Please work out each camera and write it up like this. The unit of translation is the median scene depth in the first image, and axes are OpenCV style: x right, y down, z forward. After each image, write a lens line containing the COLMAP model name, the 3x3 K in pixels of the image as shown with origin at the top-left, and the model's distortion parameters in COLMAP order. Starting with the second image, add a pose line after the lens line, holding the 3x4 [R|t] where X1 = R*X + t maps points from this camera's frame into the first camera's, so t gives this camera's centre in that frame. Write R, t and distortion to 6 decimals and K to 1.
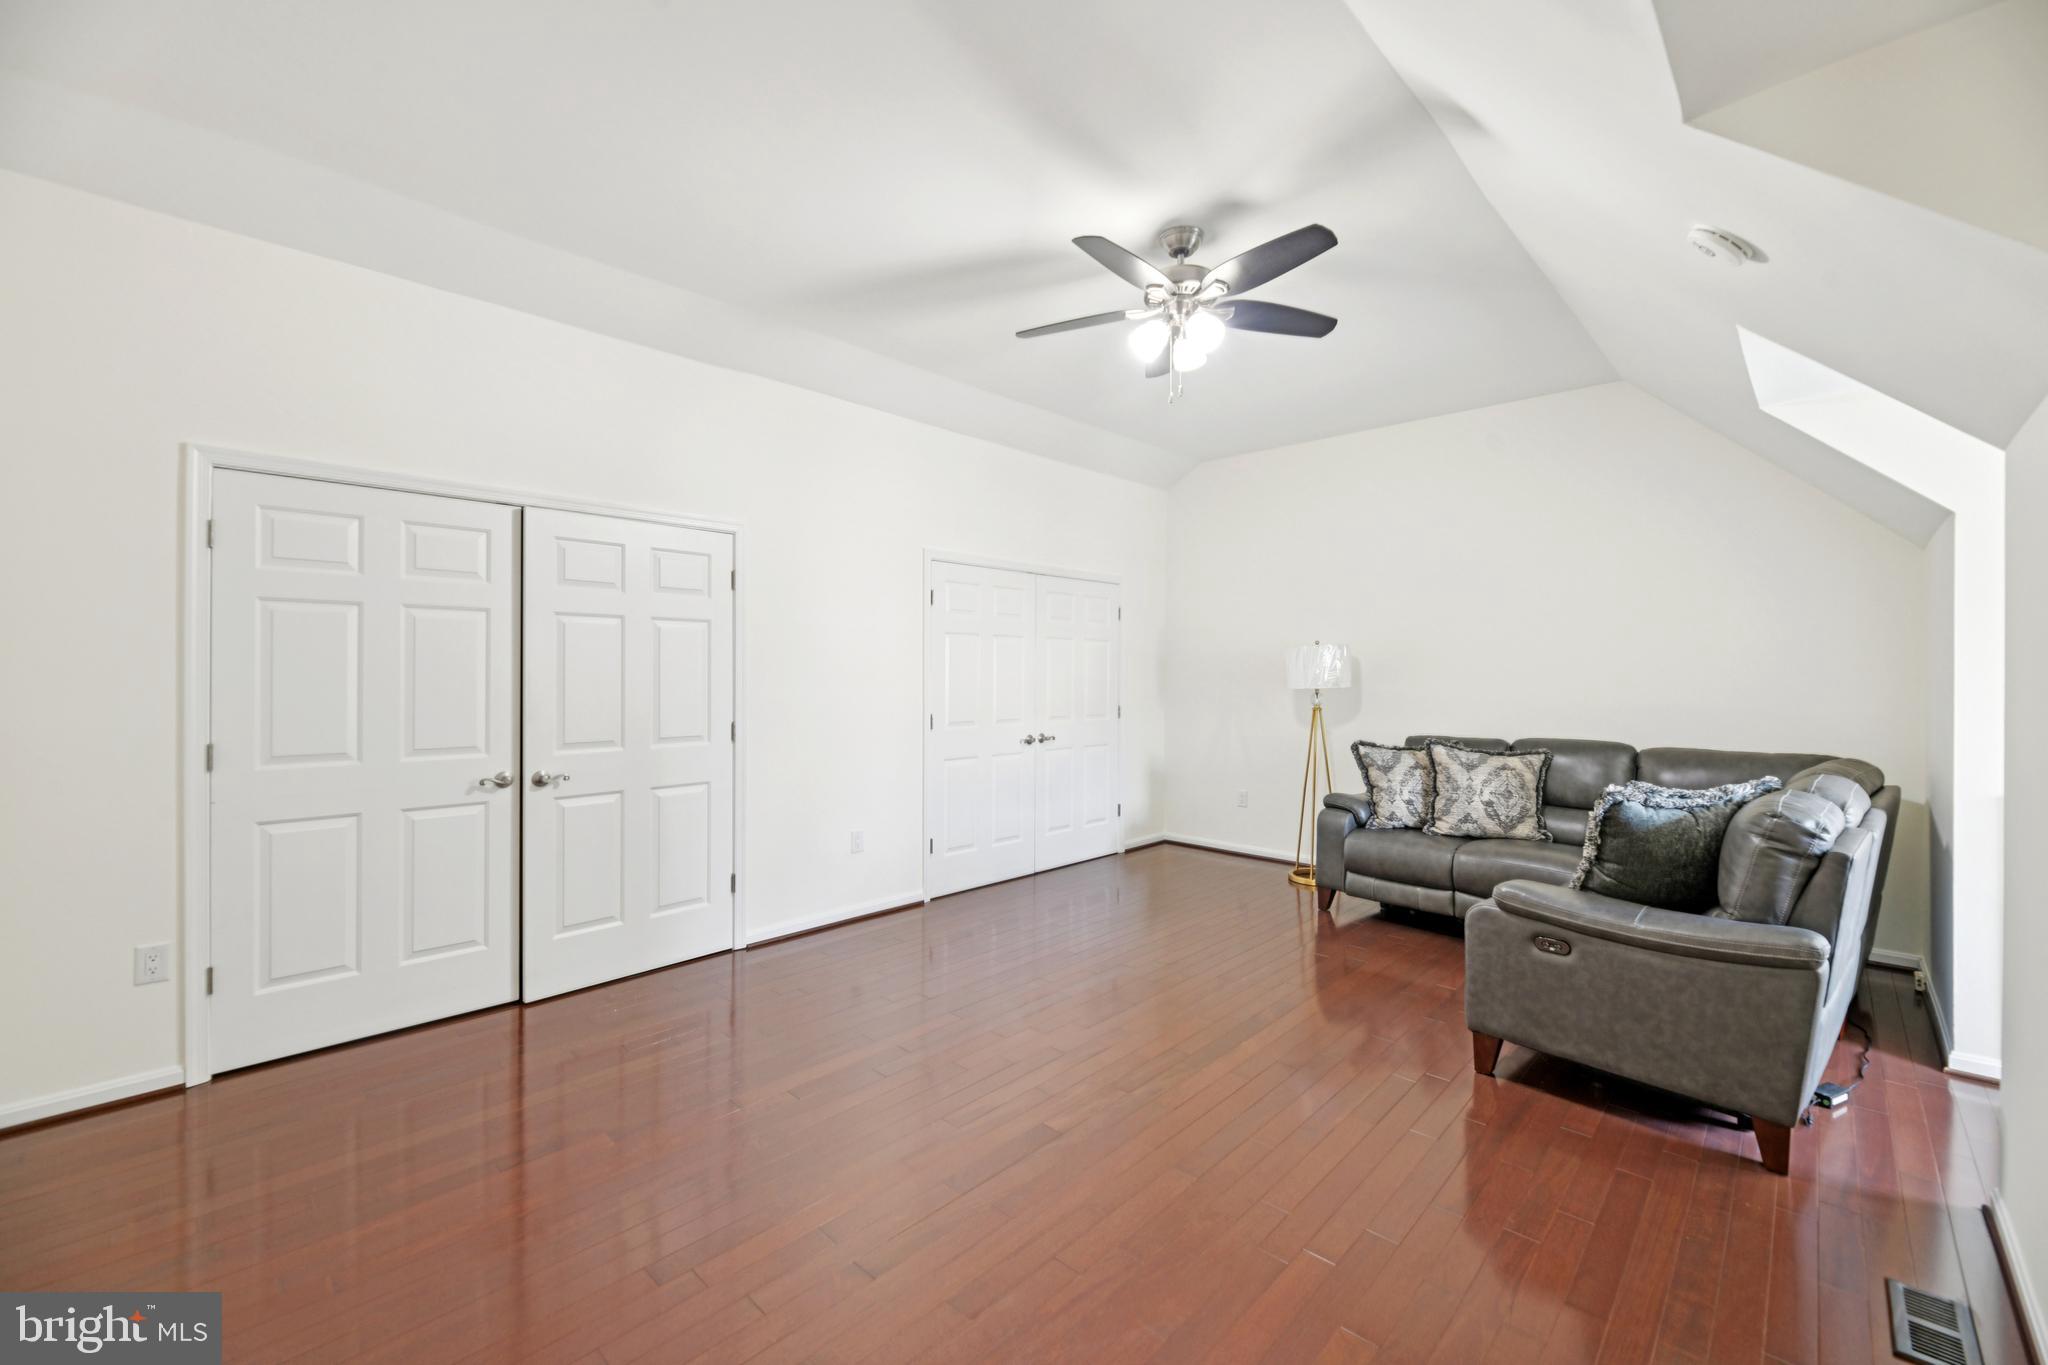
lens RADIAL K [[832.6, 0, 1014.1], [0, 832.6, 670.6], [0, 0, 1]] dist [0.002842, -0.003064]
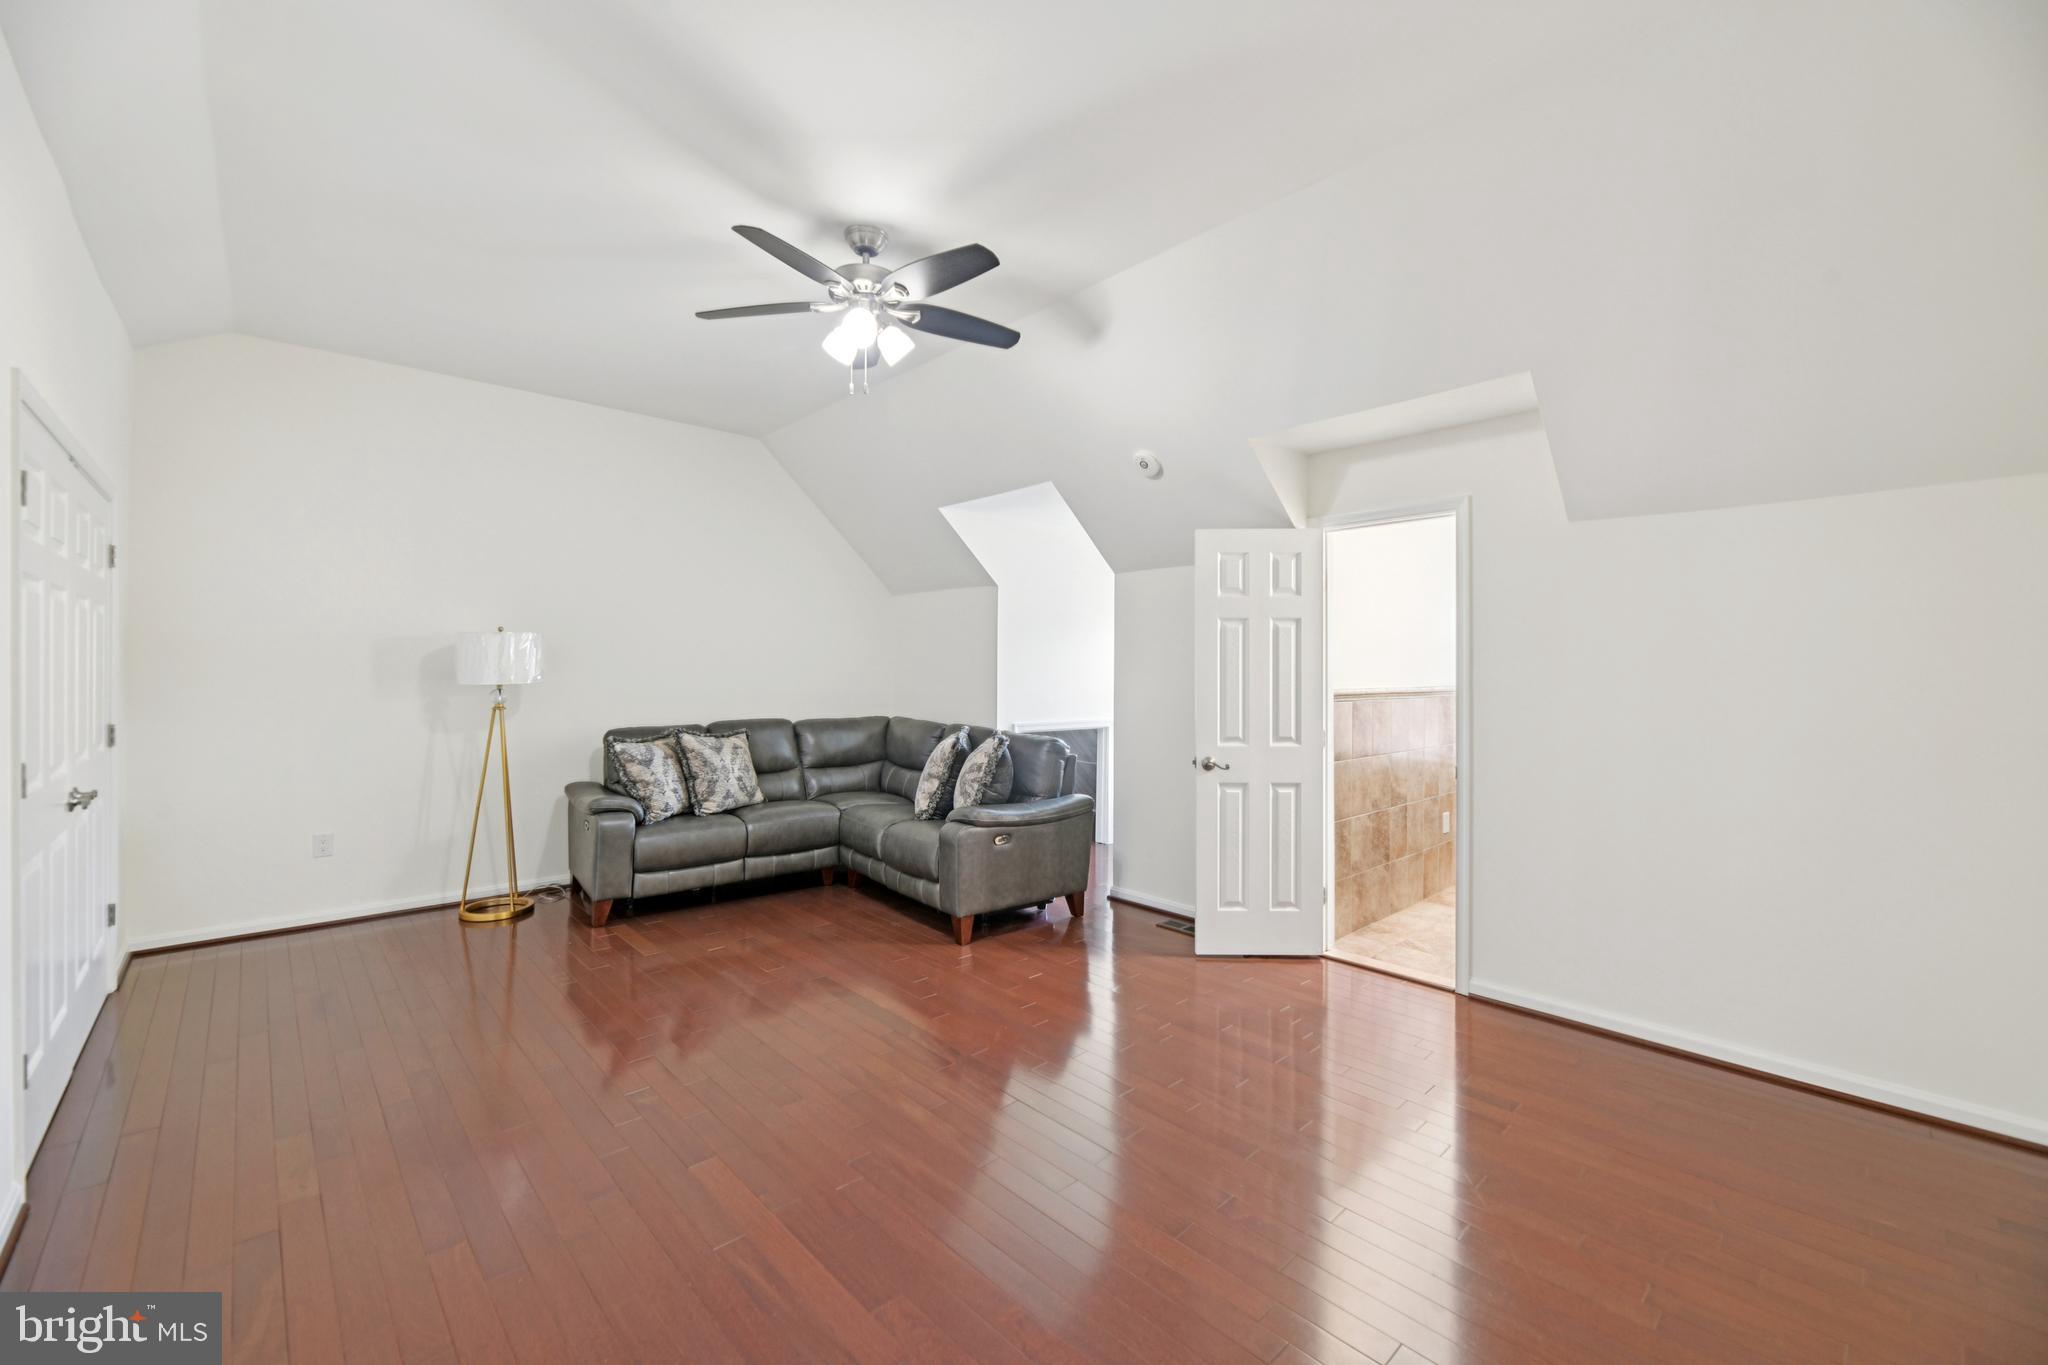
lens RADIAL K [[832.6, 0, 1030.1], [0, 832.6, 677.8], [0, 0, 1]] dist [0.002842, -0.003064]
pose [[0.059414, -0.014657, 0.998126, -0.536935], [-0.005211, 0.999874, 0.014993, 0.000183], [-0.998220, -0.006092, 0.059331, 0.509313]]
